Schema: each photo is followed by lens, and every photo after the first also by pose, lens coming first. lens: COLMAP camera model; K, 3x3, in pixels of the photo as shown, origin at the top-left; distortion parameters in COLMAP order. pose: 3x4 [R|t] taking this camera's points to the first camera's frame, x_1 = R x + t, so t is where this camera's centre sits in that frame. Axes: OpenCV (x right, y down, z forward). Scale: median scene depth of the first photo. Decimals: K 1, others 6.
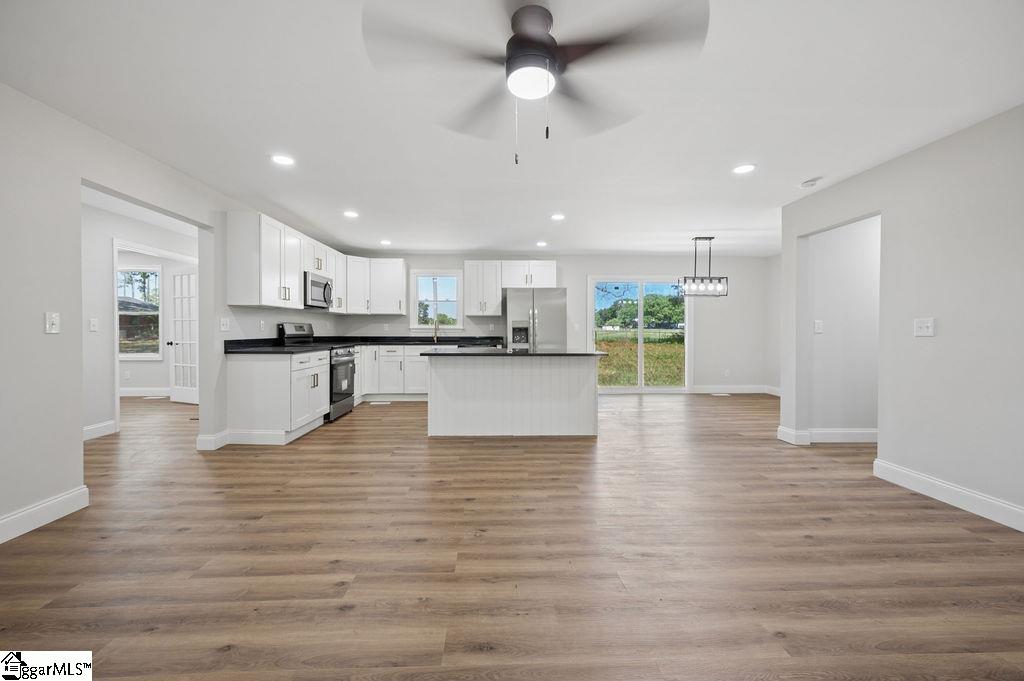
lens RADIAL K [[410.2, 0, 517.0], [0, 410.2, 335.4], [0, 0, 1]] dist [0.005812, -0.000096]
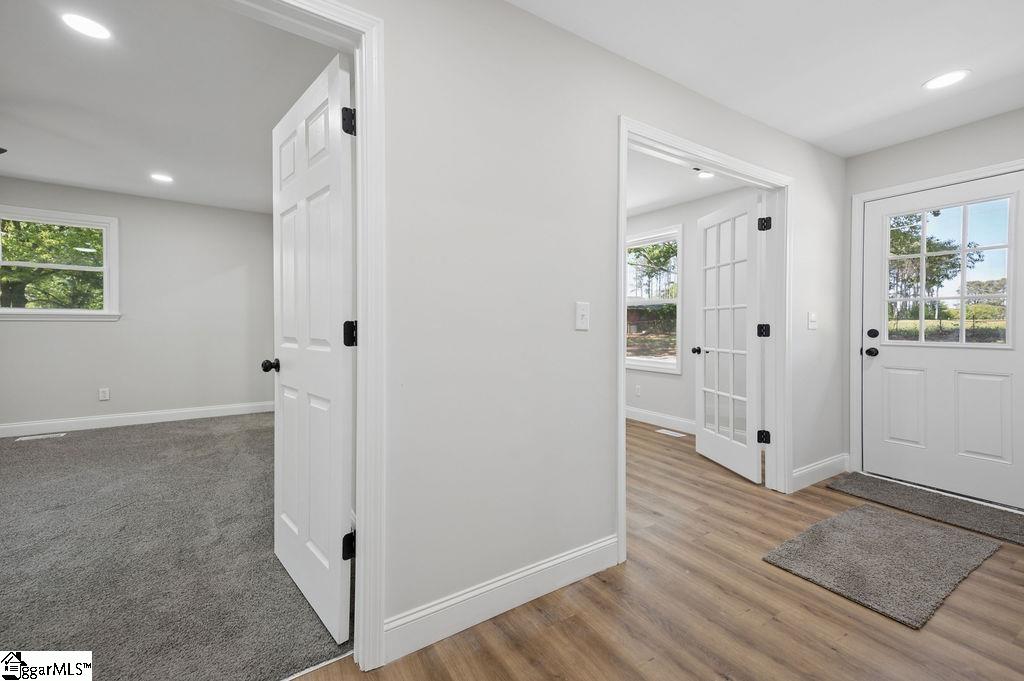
lens RADIAL K [[426.7, 0, 520.2], [0, 426.7, 333.6], [0, 0, 1]] dist [0.018577, 0.000861]
pose [[0.518880, 0.010397, -0.854784, -0.644557], [-0.005697, 0.999946, 0.008704, -0.010276], [0.854828, 0.000354, 0.518911, 0.674628]]
